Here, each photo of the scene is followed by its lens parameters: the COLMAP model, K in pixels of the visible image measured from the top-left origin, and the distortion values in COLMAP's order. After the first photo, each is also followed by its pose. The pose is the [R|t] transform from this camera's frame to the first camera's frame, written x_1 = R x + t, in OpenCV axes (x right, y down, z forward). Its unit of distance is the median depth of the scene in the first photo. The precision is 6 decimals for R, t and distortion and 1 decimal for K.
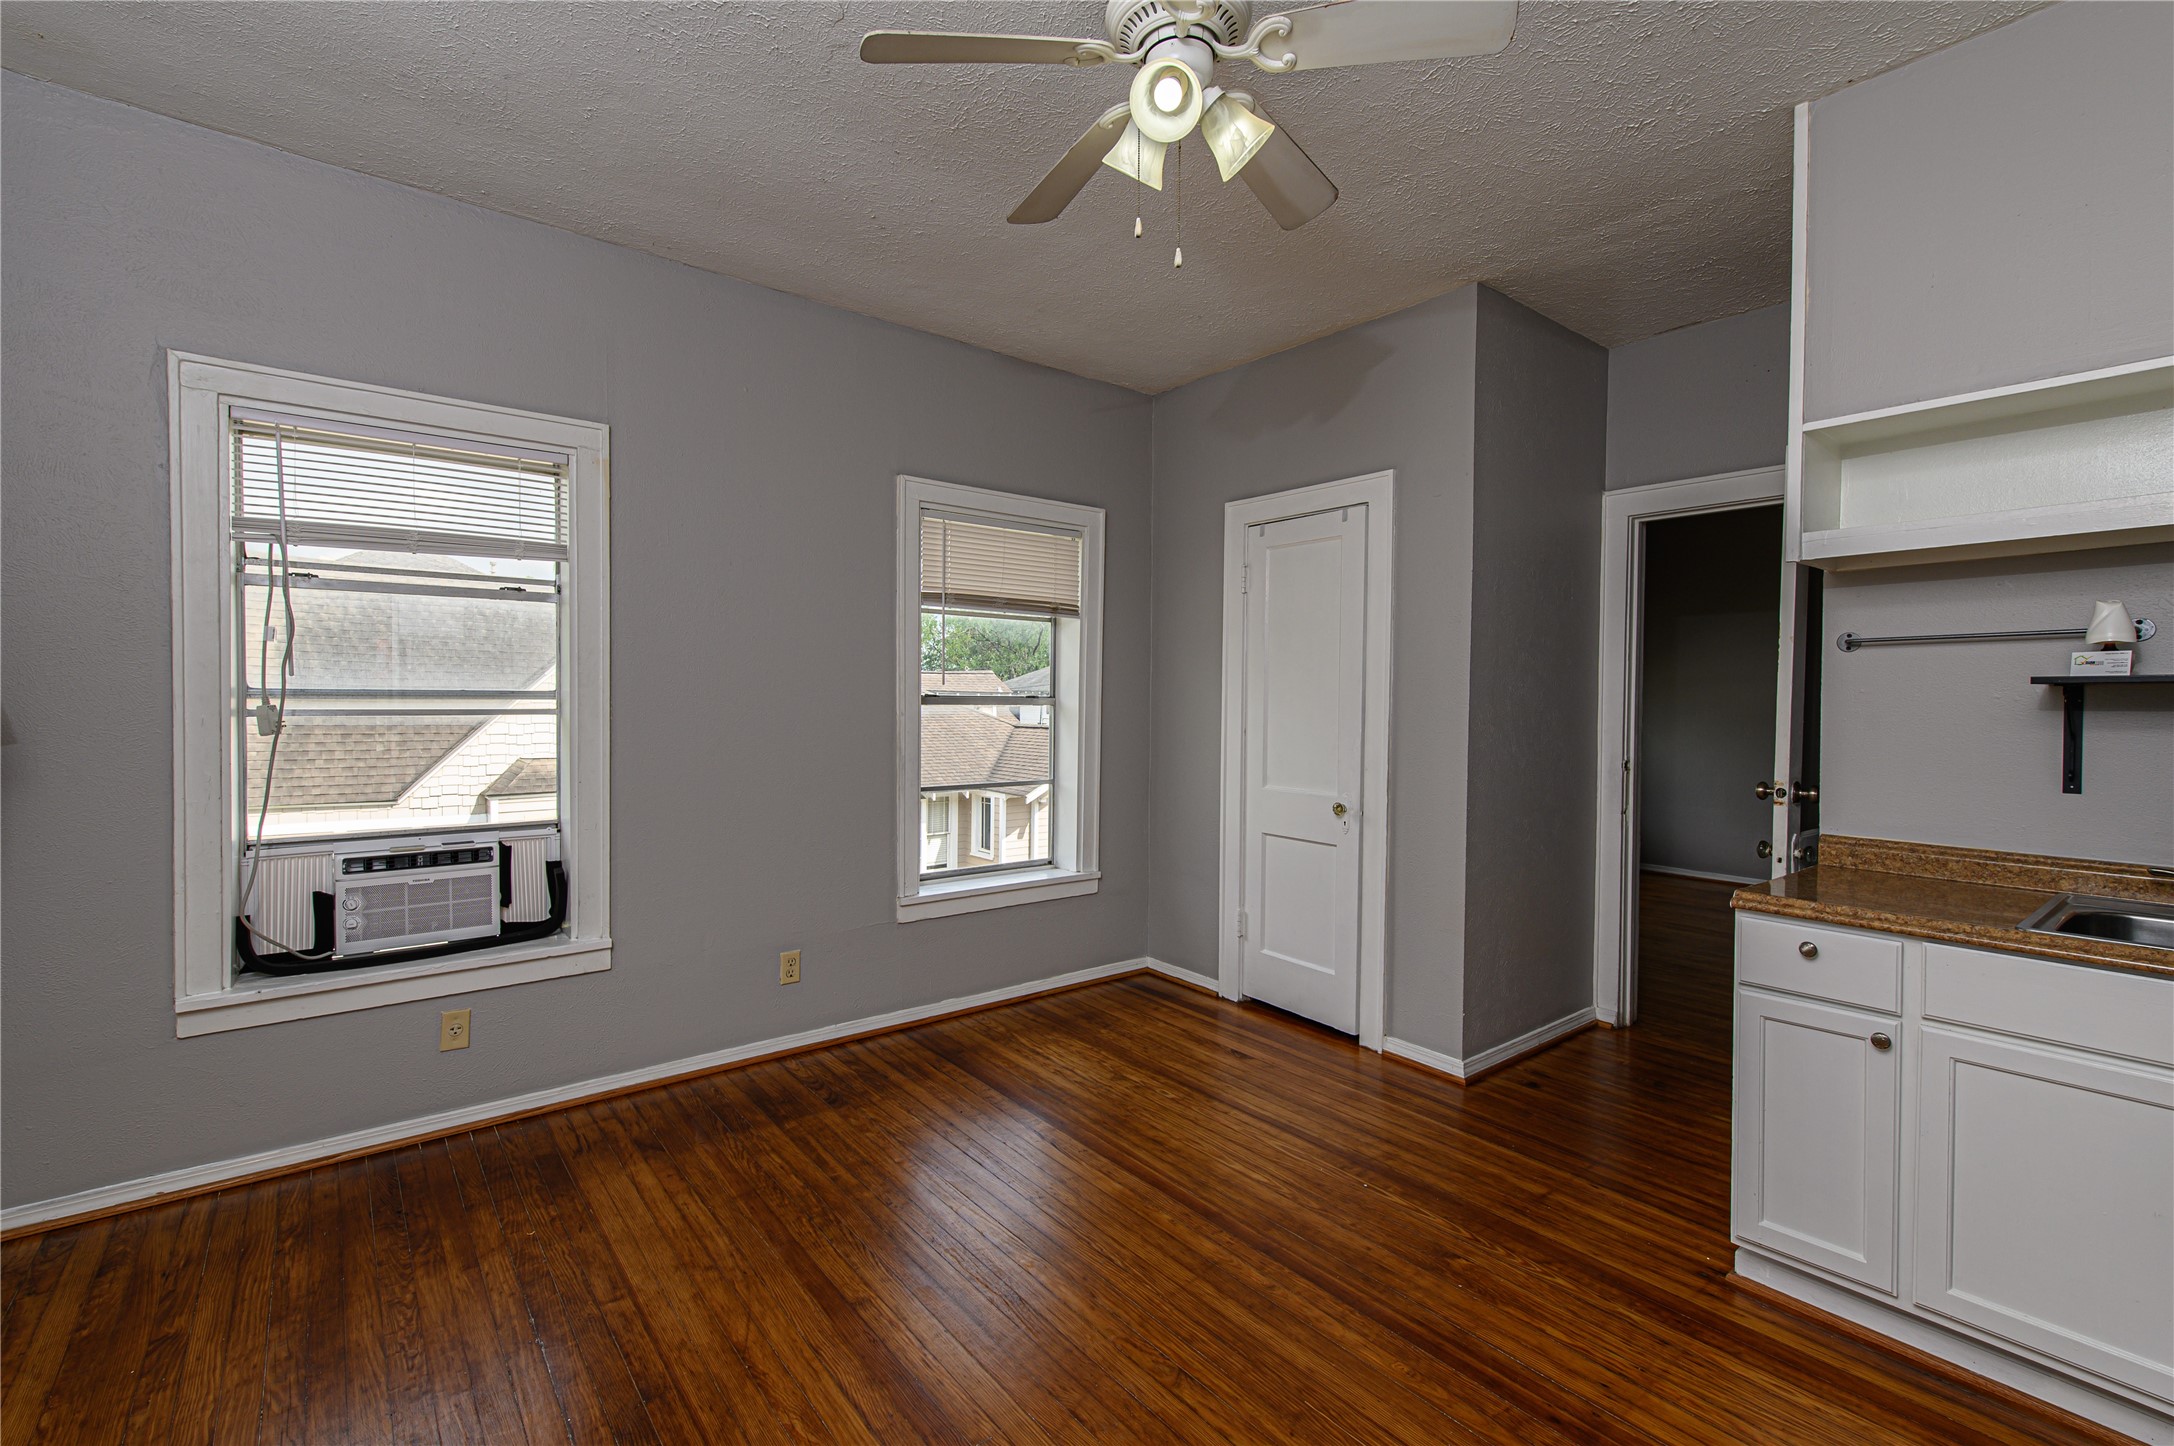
lens RADIAL K [[959.6, 0, 1104.1], [0, 959.6, 712.0], [0, 0, 1]] dist [0.008763, -0.000716]
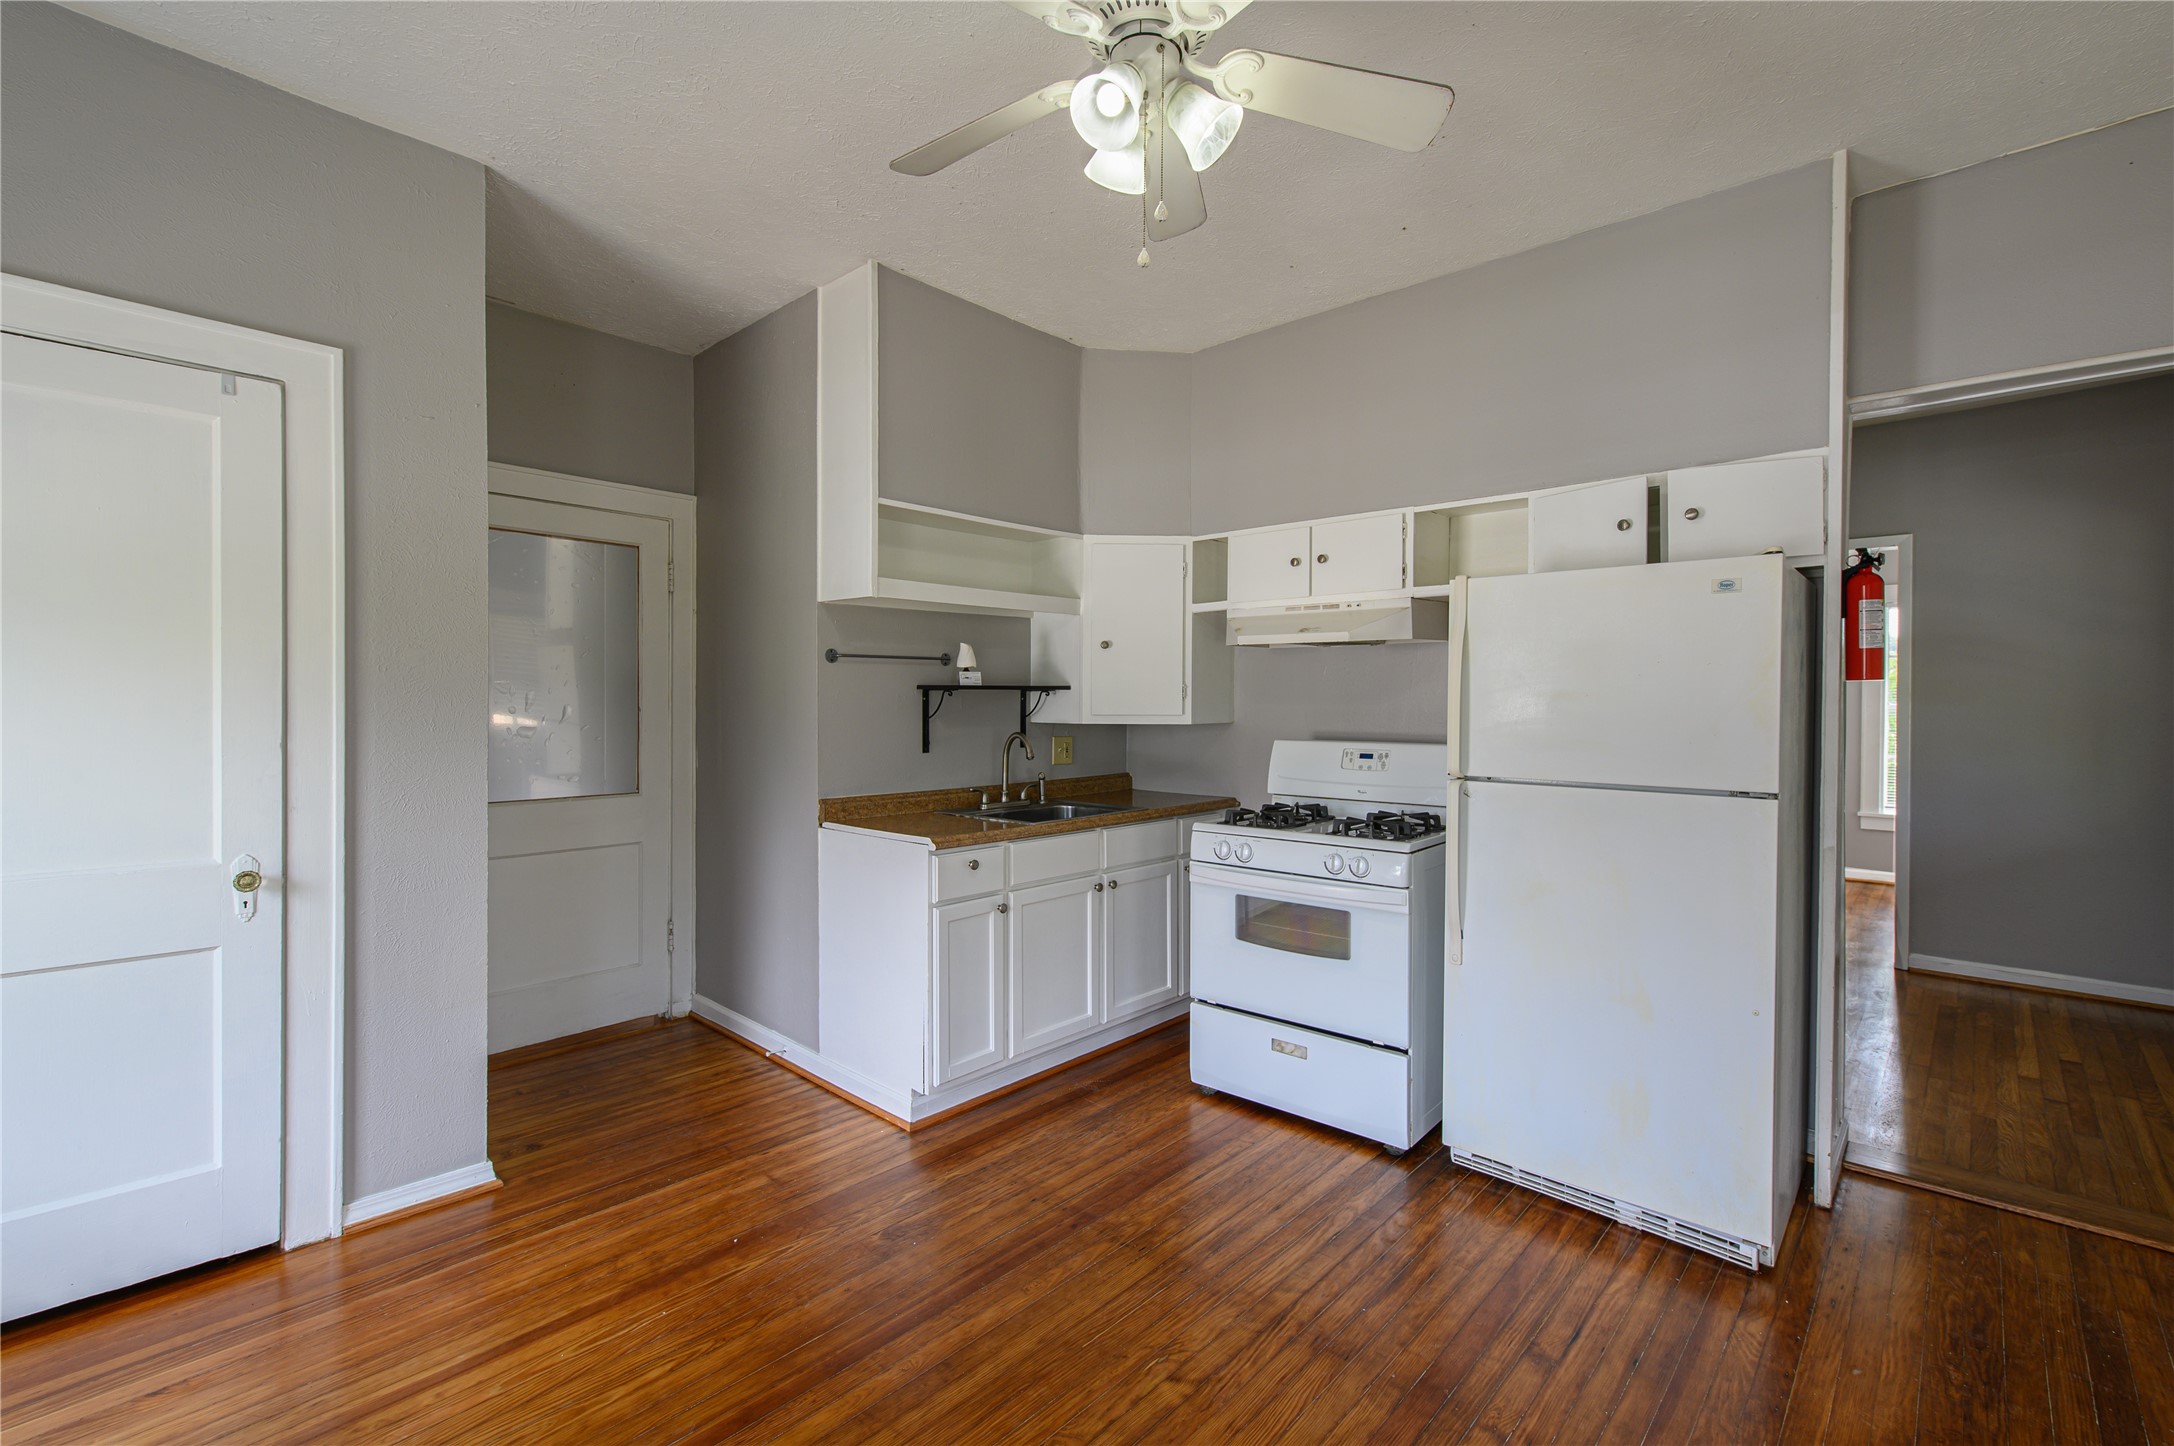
lens RADIAL K [[959.6, 0, 1093.8], [0, 959.6, 715.6], [0, 0, 1]] dist [0.008763, -0.000716]
pose [[-0.157956, -0.016034, 0.987316, -0.575970], [0.009480, 0.999797, 0.017753, -0.007539], [-0.987401, 0.012164, -0.157772, 0.780683]]
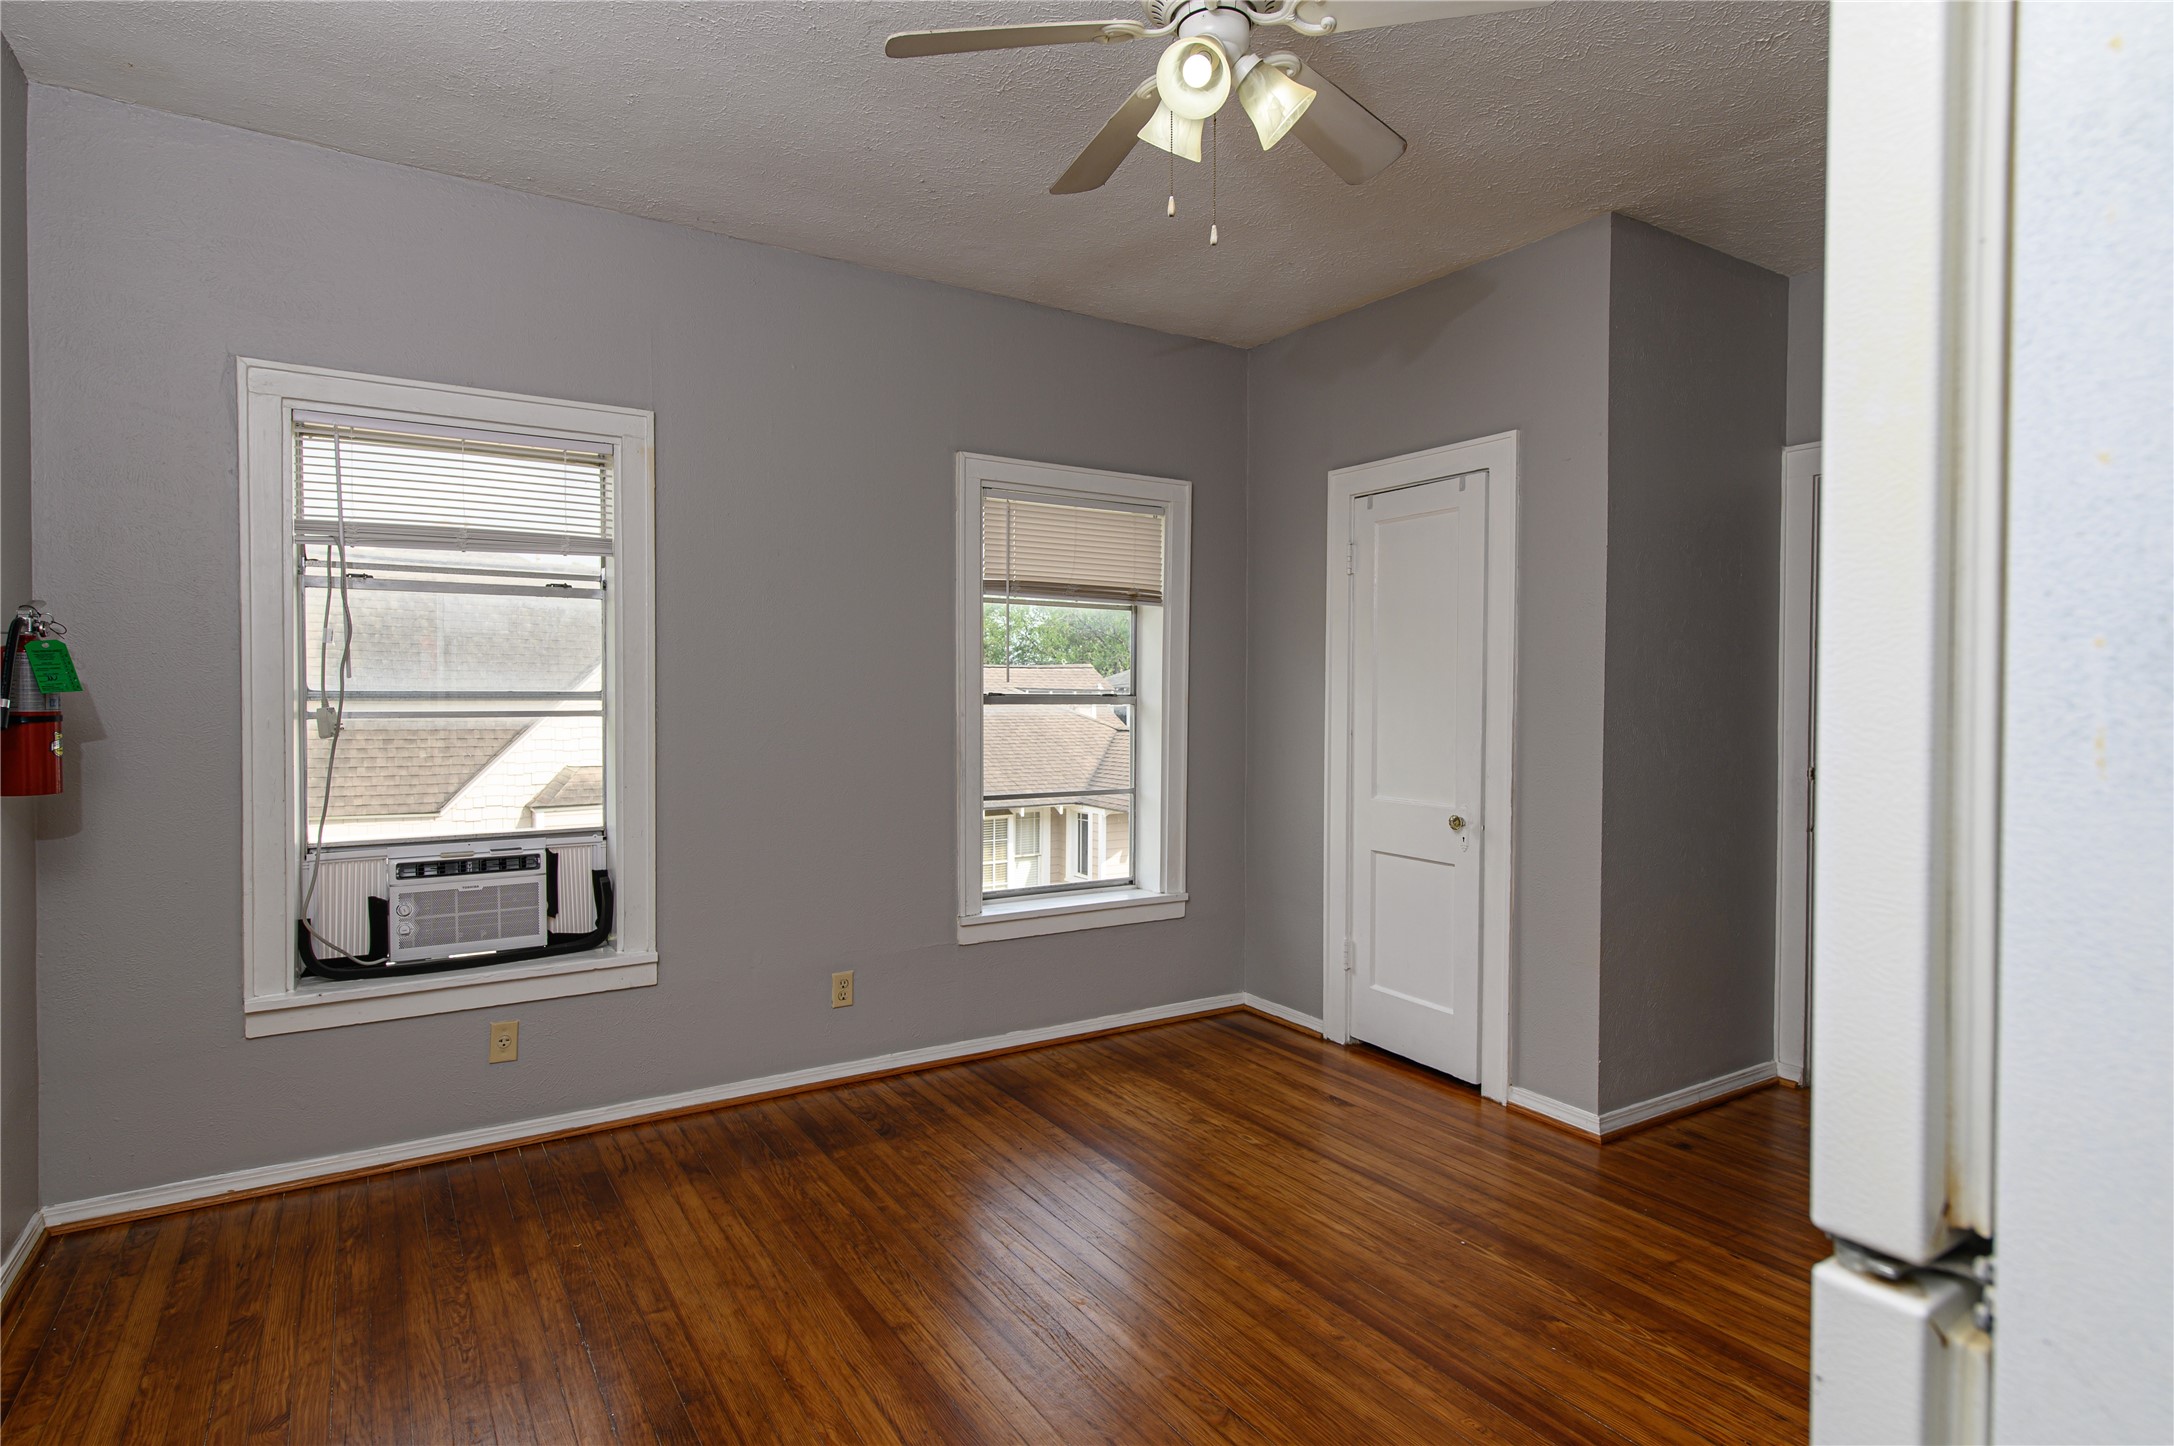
lens RADIAL K [[1130.3, 0, 1095.8], [0, 1130.3, 708.7], [0, 0, 1]] dist [0.013116, -0.001374]
pose [[0.994104, -0.004078, -0.108350, 0.048403], [0.003697, 0.999986, -0.003713, 0.001207], [0.108364, 0.003291, 0.994106, -0.078981]]
